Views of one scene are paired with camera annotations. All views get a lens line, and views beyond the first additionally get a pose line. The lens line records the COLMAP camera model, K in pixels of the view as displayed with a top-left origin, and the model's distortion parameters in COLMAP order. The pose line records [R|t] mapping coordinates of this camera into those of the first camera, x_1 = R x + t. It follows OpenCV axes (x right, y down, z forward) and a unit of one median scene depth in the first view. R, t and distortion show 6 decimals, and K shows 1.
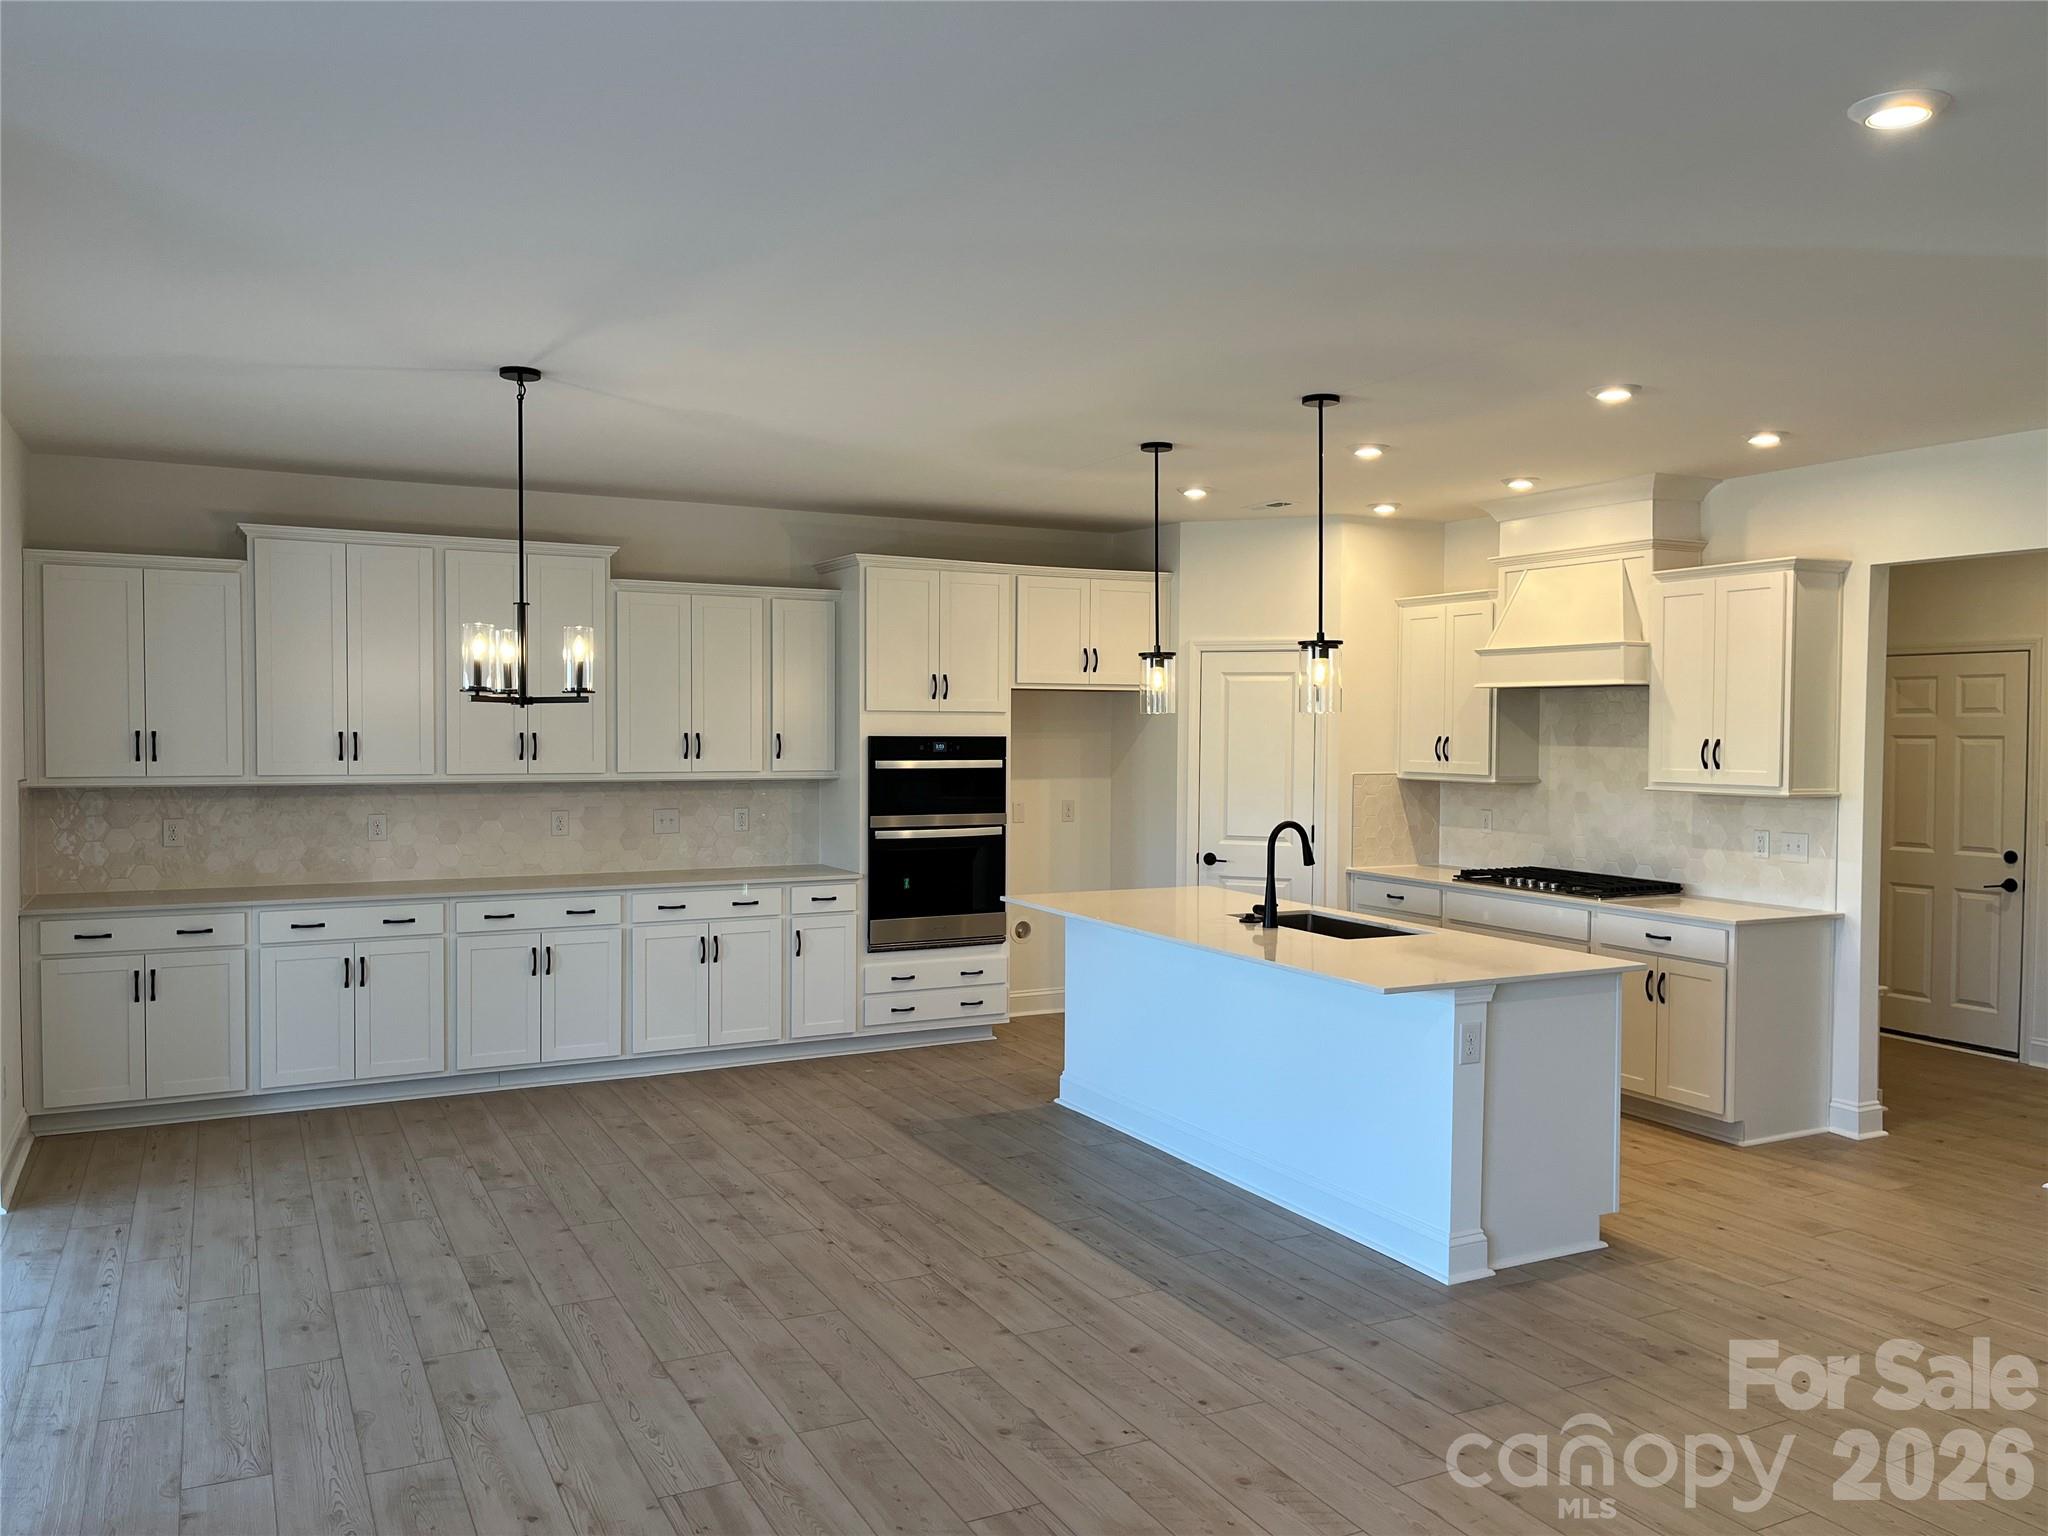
lens RADIAL K [[1550.5, 0, 1033.9], [0, 1550.5, 773.5], [0, 0, 1]] dist [0.072550, -0.105633]
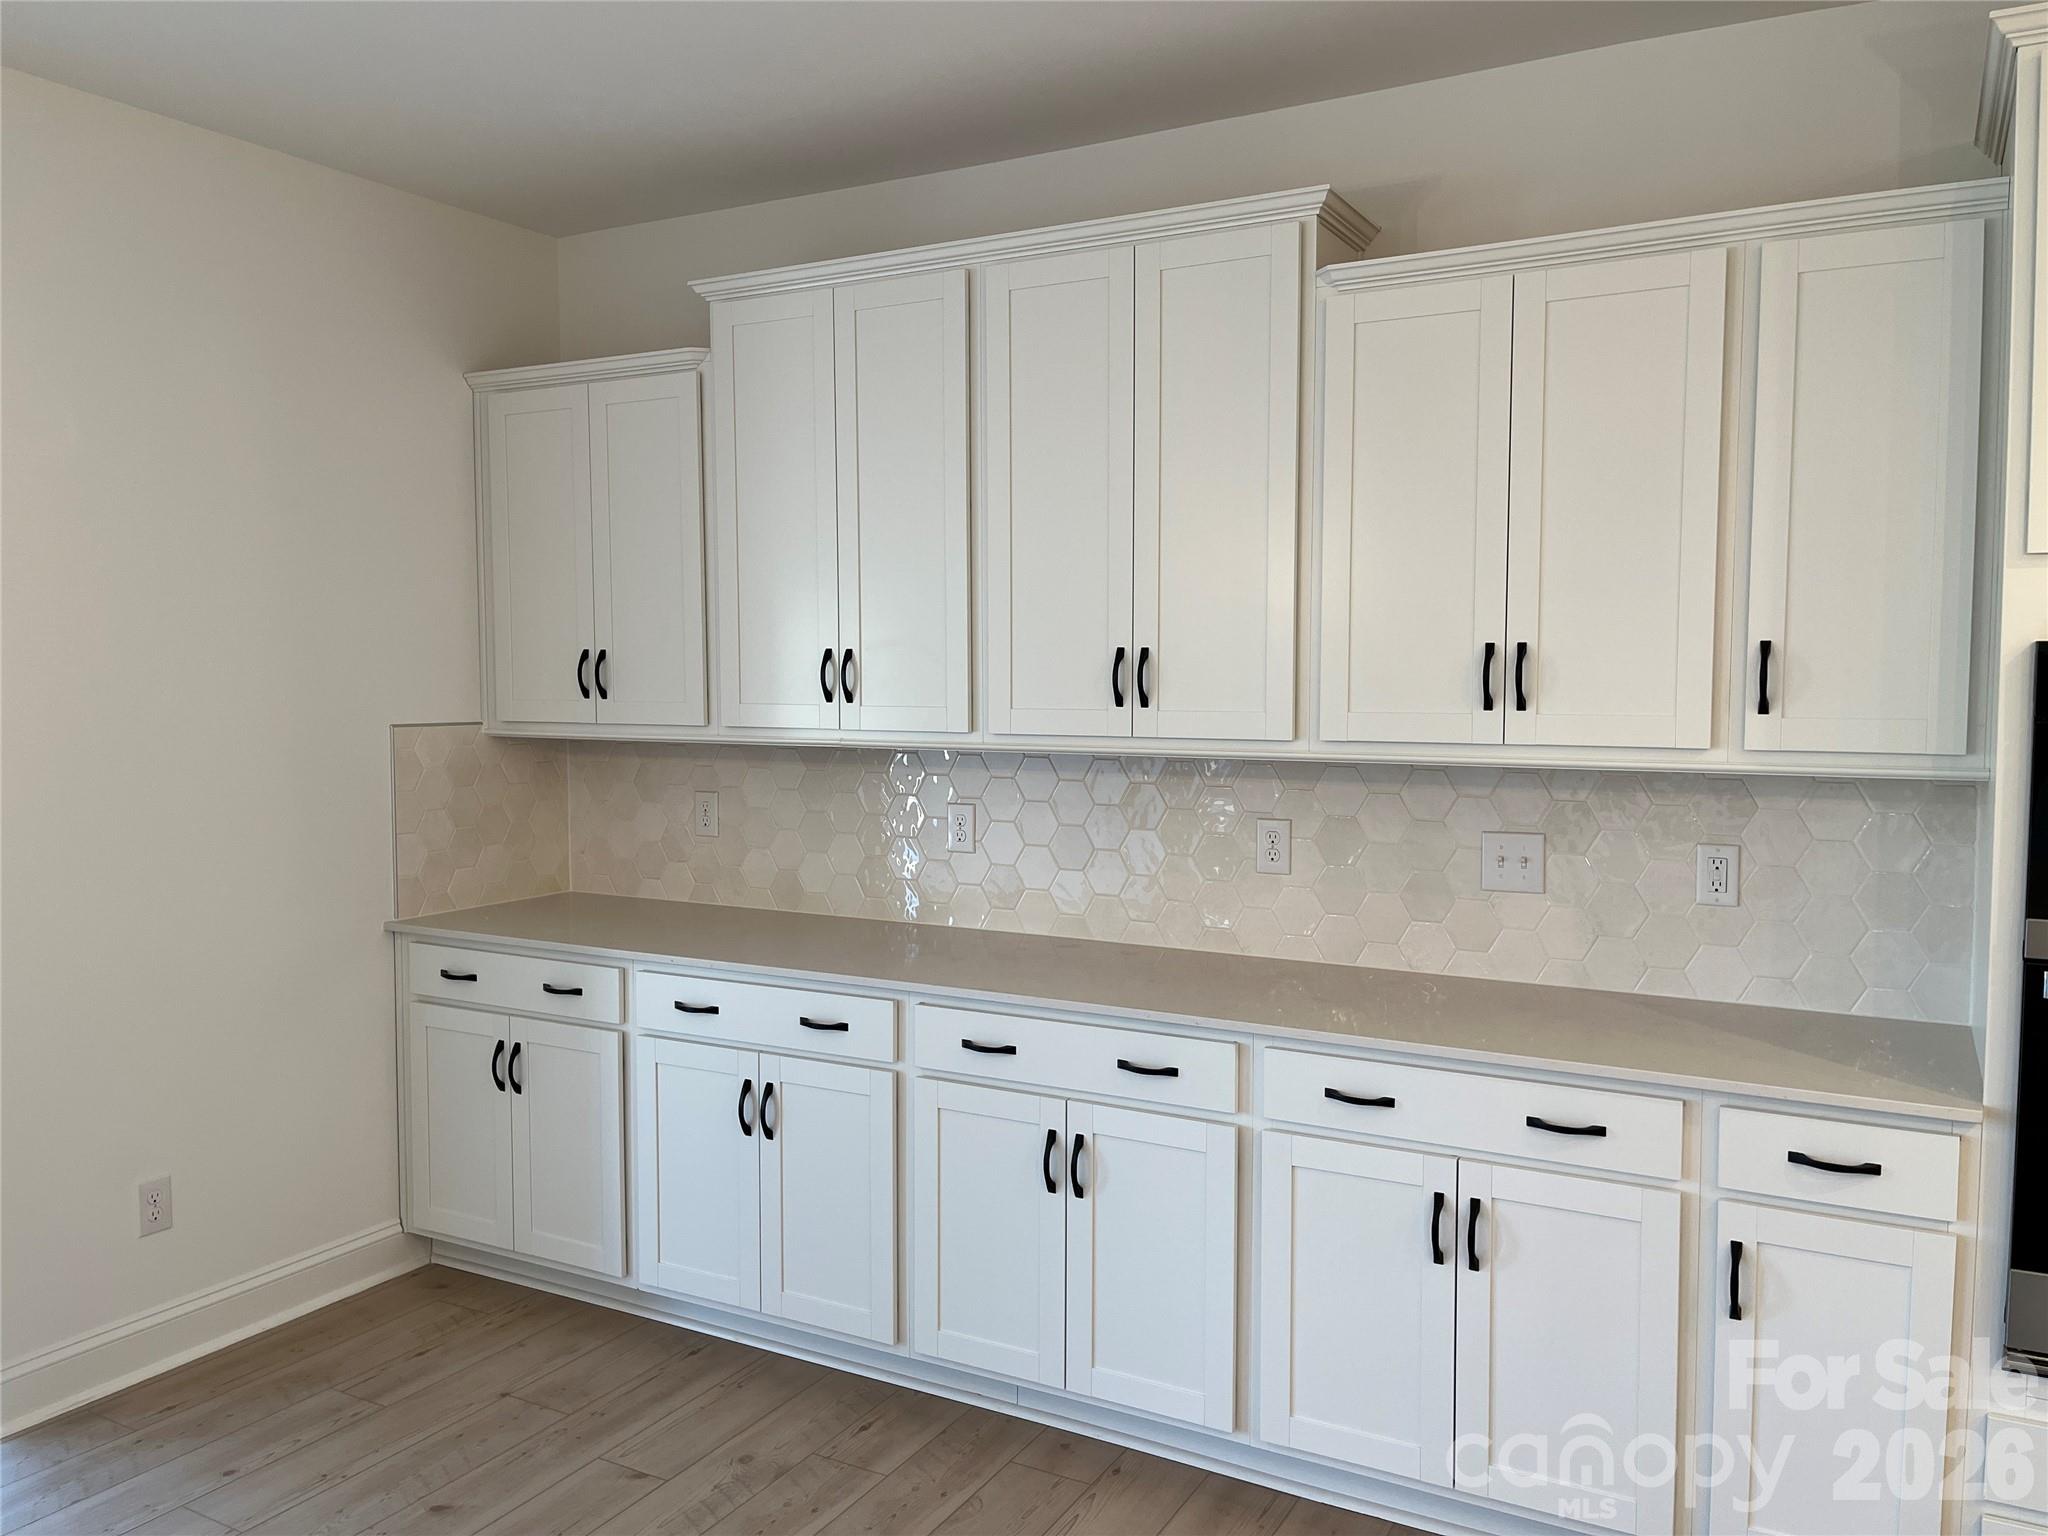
lens RADIAL K [[1550.5, 0, 1033.9], [0, 1550.5, 773.5], [0, 0, 1]] dist [0.072550, -0.105633]
pose [[0.550716, 0.052099, -0.833065, 0.036557], [-0.021188, 0.998601, 0.048445, -0.009915], [0.834424, -0.009028, 0.551050, 0.681282]]
